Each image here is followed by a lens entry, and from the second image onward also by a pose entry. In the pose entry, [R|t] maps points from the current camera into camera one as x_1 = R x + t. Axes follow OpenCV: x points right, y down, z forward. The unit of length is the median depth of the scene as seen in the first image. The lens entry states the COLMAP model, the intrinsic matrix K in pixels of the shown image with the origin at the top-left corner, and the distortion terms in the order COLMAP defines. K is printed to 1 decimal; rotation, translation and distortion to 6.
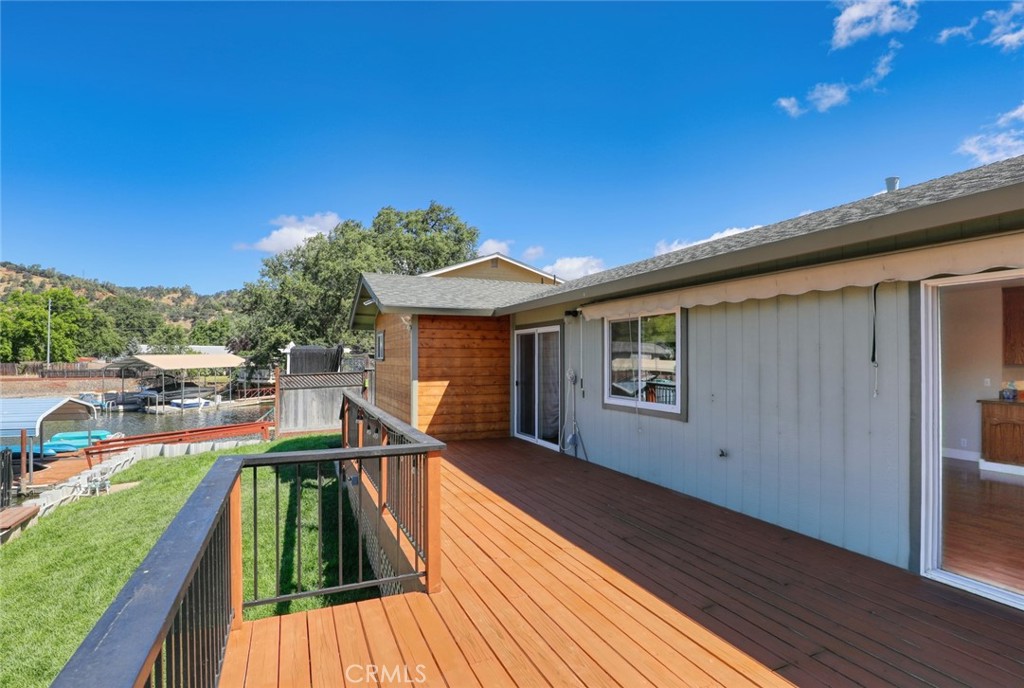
lens RADIAL K [[518.1, 0, 562.3], [0, 518.1, 360.7], [0, 0, 1]] dist [-0.014703, 0.011858]
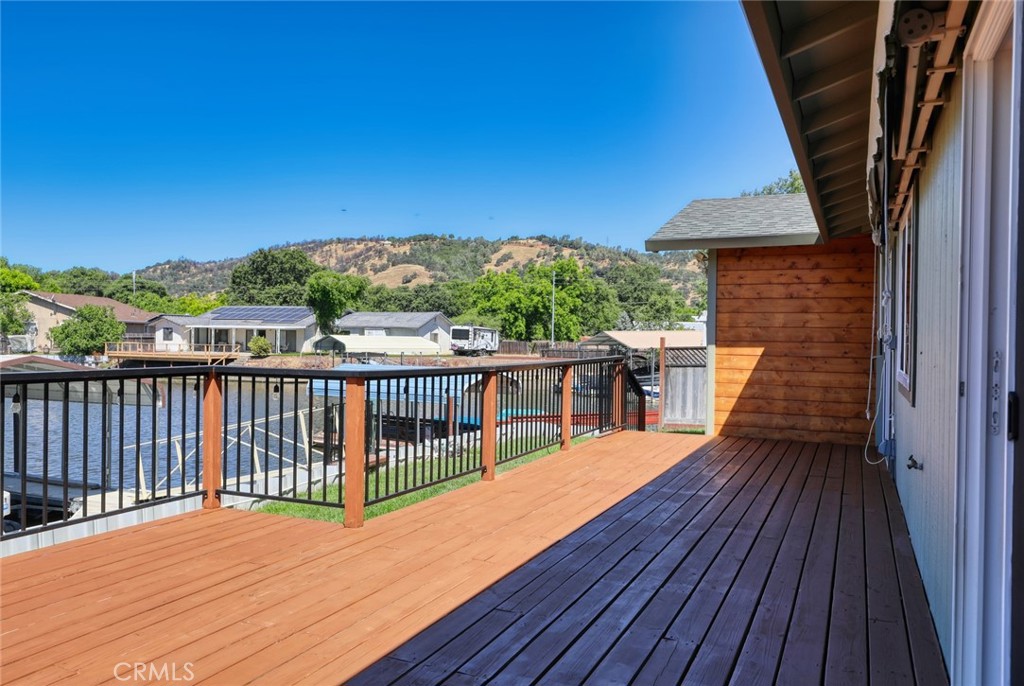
lens RADIAL K [[796.5, 0, 512.0], [0, 796.5, 343.0], [0, 0, 1]] dist [0.000021, 0.000781]
pose [[0.650843, 0.011797, -0.759121, 0.313030], [-0.014335, 0.999892, 0.003249, 0.030900], [0.759077, 0.008767, 0.650941, 0.086579]]
